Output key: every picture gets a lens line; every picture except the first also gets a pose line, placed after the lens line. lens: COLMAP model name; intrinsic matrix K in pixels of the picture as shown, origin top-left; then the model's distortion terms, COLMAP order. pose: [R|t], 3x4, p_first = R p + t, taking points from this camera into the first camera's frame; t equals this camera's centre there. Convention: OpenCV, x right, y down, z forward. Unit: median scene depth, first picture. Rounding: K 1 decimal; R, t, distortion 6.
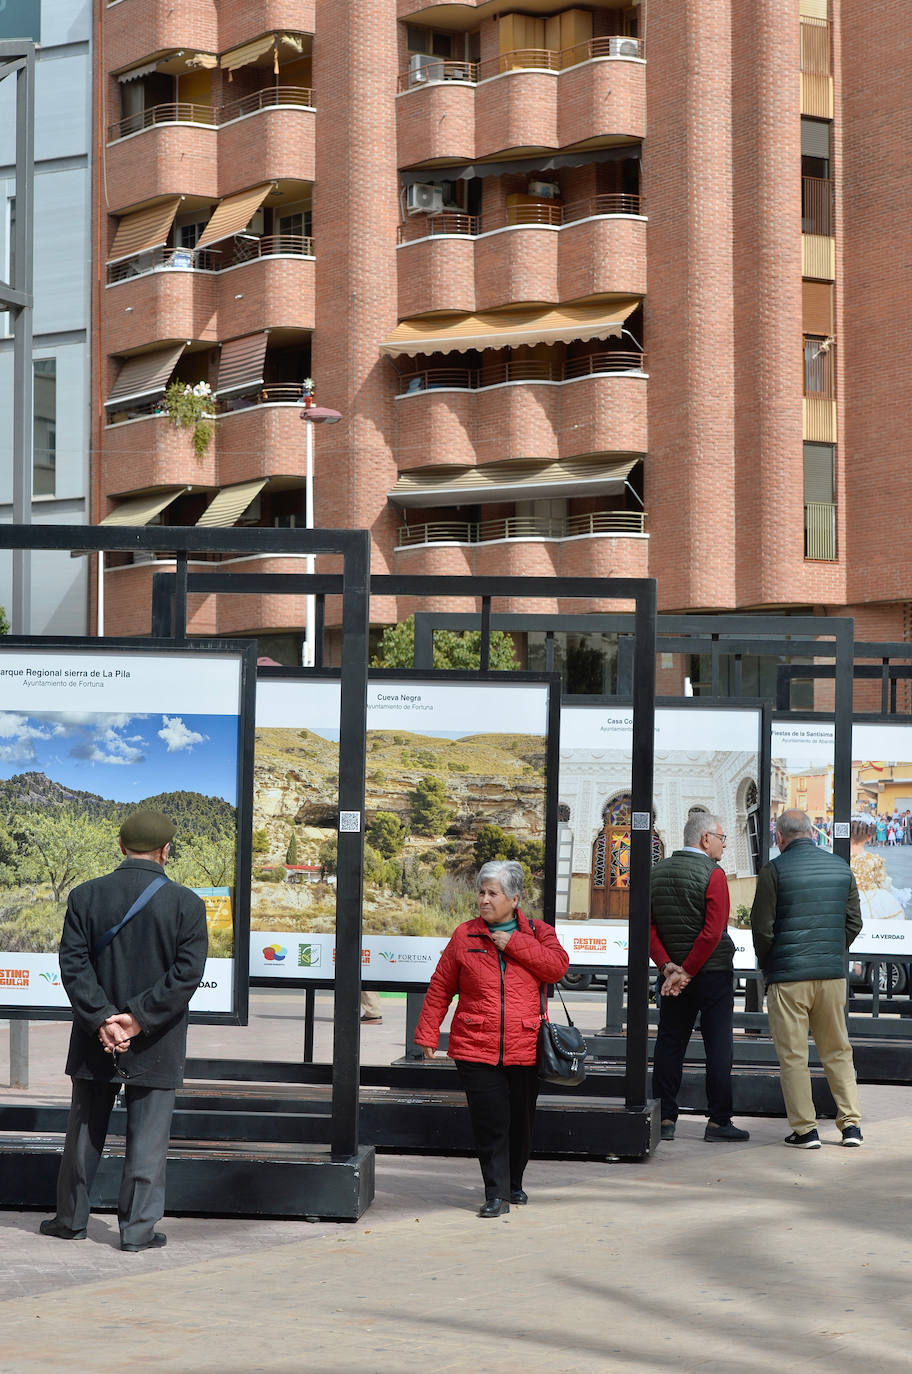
lens RADIAL K [[2978.0, 0, 456.0], [0, 2978.0, 687.0], [0, 0, 1]] dist [-0.043357, 0.231489]
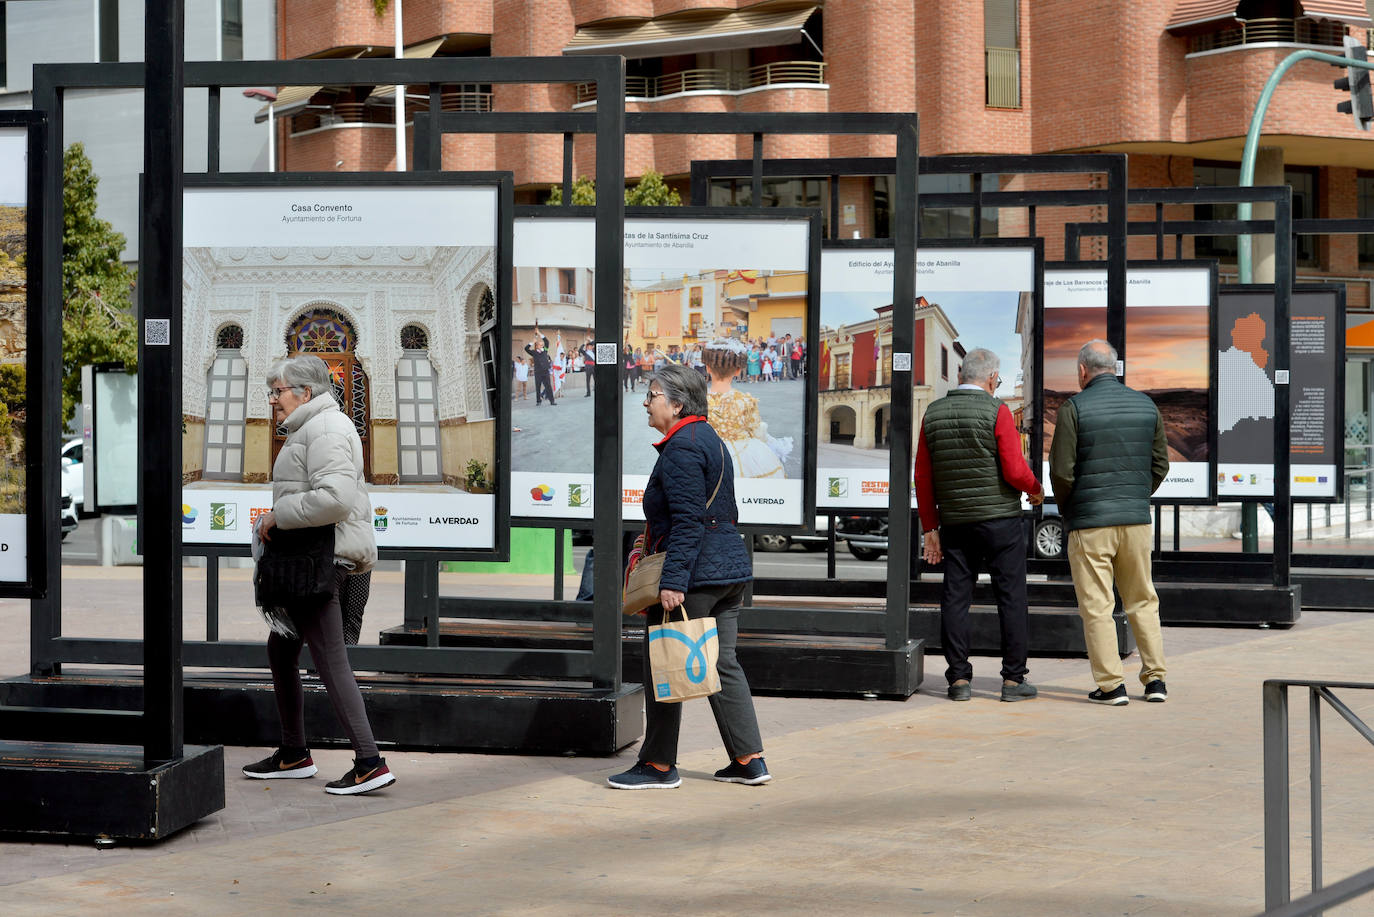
lens RADIAL K [[2768.6, 0, 688.1], [0, 2768.6, 462.2], [0, 0, 1]] dist [-0.110340, 0.201214]
pose [[0.999247, -0.011464, -0.037079, 0.172389], [0.013991, 0.997544, 0.068632, 0.028531], [0.036201, -0.069099, 0.996953, 0.334218]]
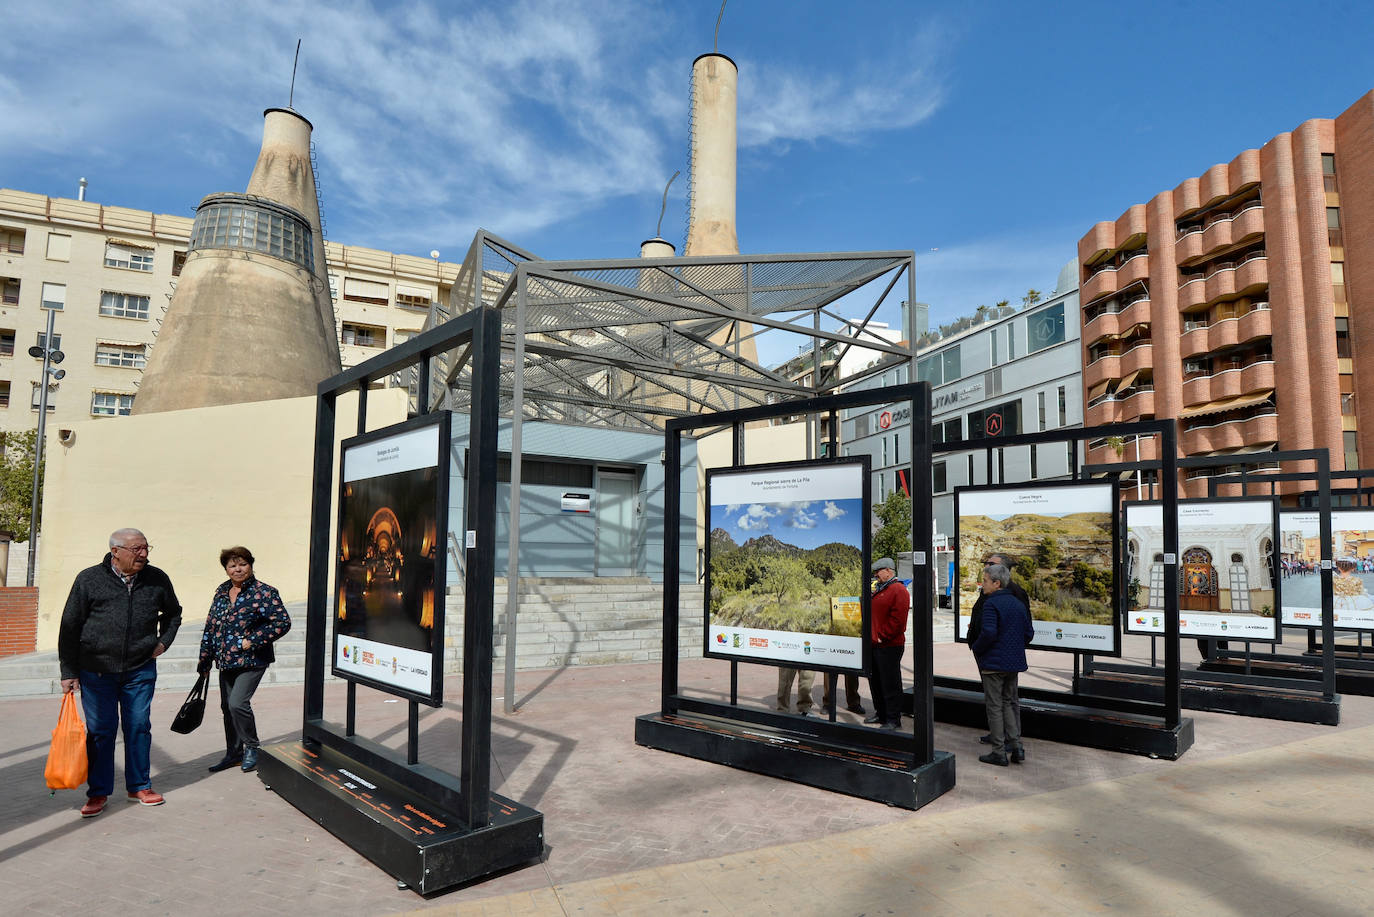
lens RADIAL K [[730.5, 0, 779.2], [0, 730.5, 522.9], [0, 0, 1]] dist [-0.004710, -0.027282]
pose [[0.845414, -0.039211, -0.532670, 0.082325], [0.029122, 0.999202, -0.027333, 0.024847], [0.533317, 0.007595, 0.845881, 0.443437]]
